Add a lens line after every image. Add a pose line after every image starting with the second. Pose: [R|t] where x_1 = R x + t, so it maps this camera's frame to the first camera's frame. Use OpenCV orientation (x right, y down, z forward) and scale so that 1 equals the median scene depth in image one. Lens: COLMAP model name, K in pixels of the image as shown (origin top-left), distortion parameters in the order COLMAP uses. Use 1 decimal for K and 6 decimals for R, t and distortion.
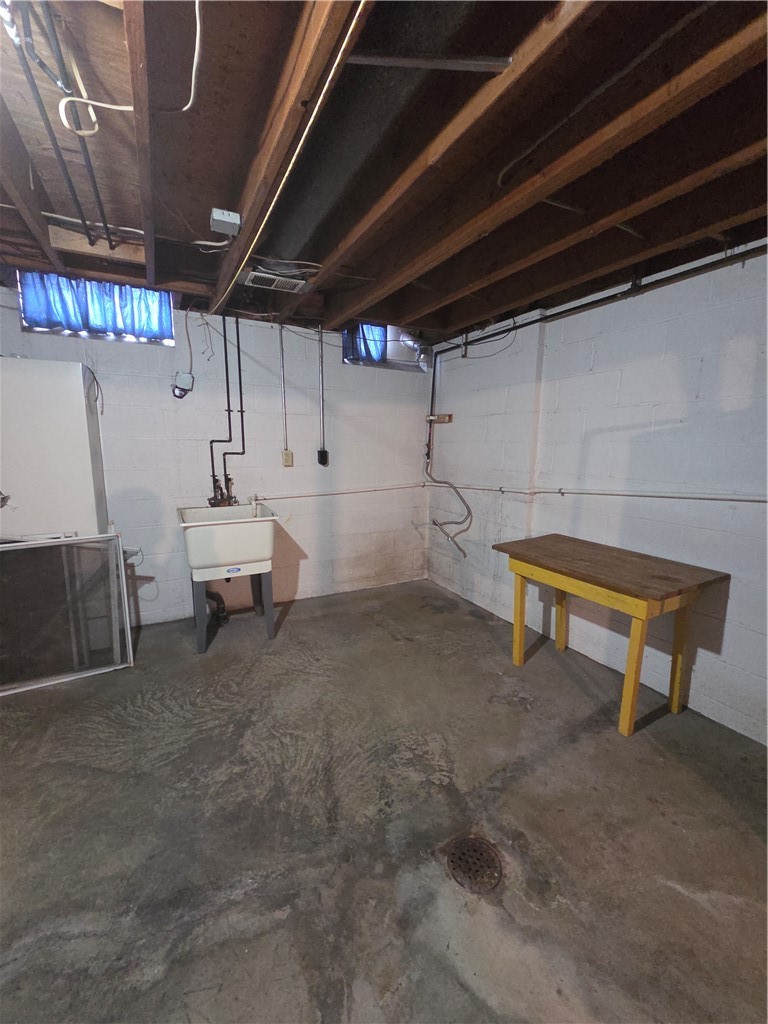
lens RADIAL K [[422.3, 0, 386.7], [0, 422.3, 509.0], [0, 0, 1]] dist [-0.000133, 0.000577]
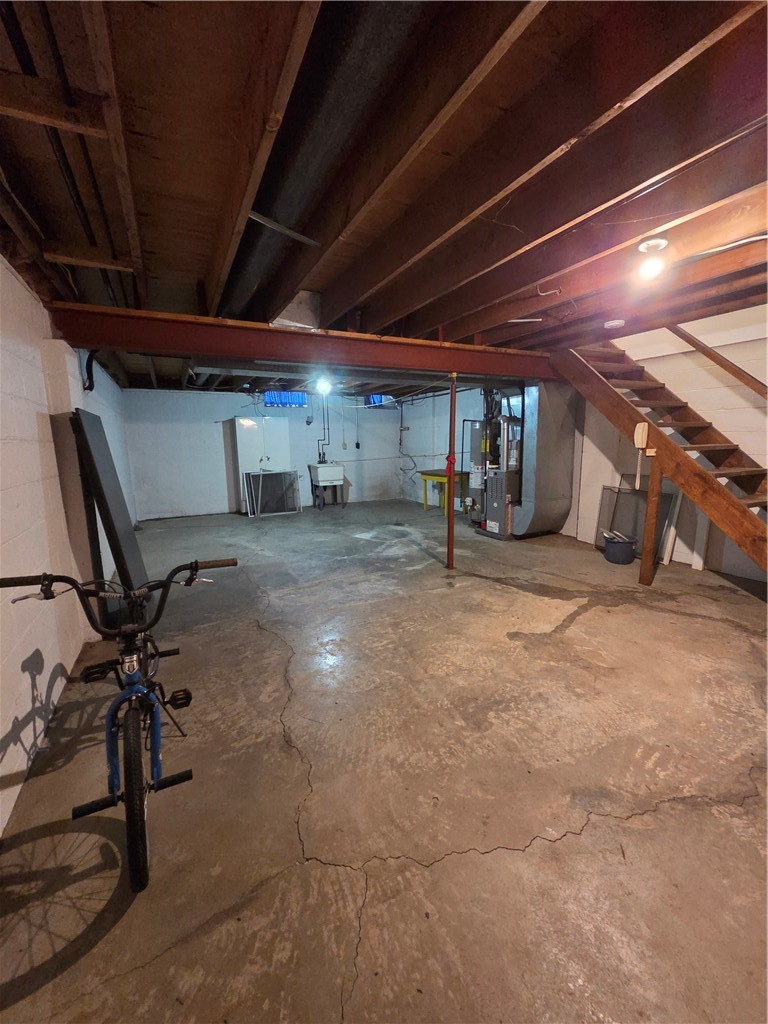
lens RADIAL K [[422.3, 0, 385.3], [0, 422.3, 512.1], [0, 0, 1]] dist [-0.000133, 0.000577]
pose [[0.999564, -0.021467, -0.020254, 0.058737], [0.021739, 0.999675, 0.013310, 0.255651], [0.019962, -0.013744, 0.999706, -1.588837]]
